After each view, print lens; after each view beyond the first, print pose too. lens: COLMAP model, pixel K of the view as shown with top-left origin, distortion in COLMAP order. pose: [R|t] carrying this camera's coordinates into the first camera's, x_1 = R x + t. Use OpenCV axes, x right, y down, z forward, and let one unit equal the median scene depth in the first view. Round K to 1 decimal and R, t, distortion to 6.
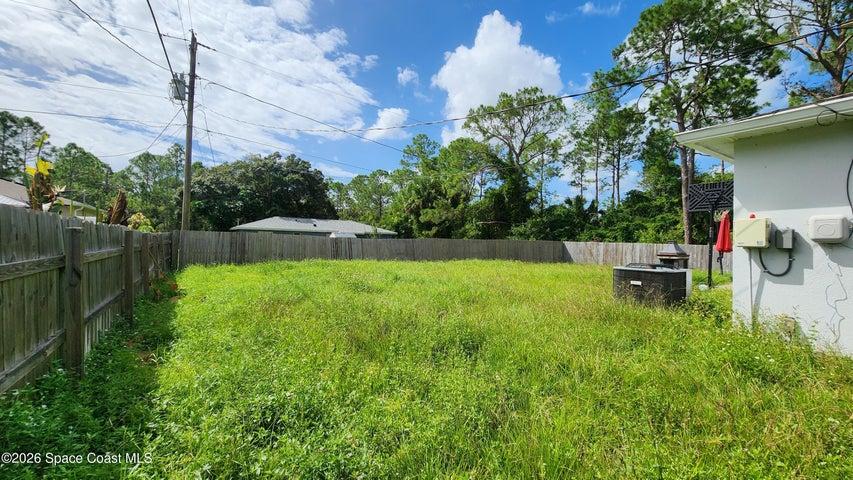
lens RADIAL K [[352.3, 0, 424.3], [0, 352.3, 236.7], [0, 0, 1]] dist [0.002577, 0.000519]
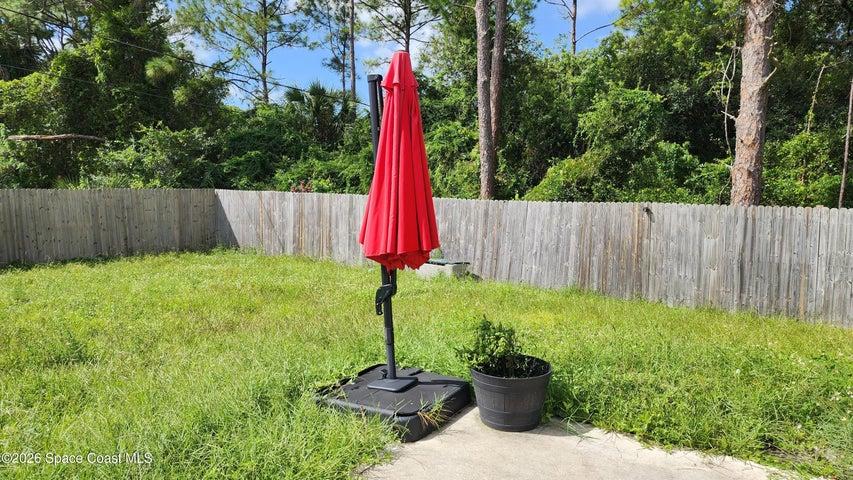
lens RADIAL K [[567.1, 0, 436.1], [0, 567.1, 240.4], [0, 0, 1]] dist [0.080784, -0.071069]
pose [[0.911753, -0.051318, 0.407521, 0.354130], [0.003081, 0.992991, 0.118152, -0.004450], [-0.410728, -0.106470, 0.905520, 0.336562]]
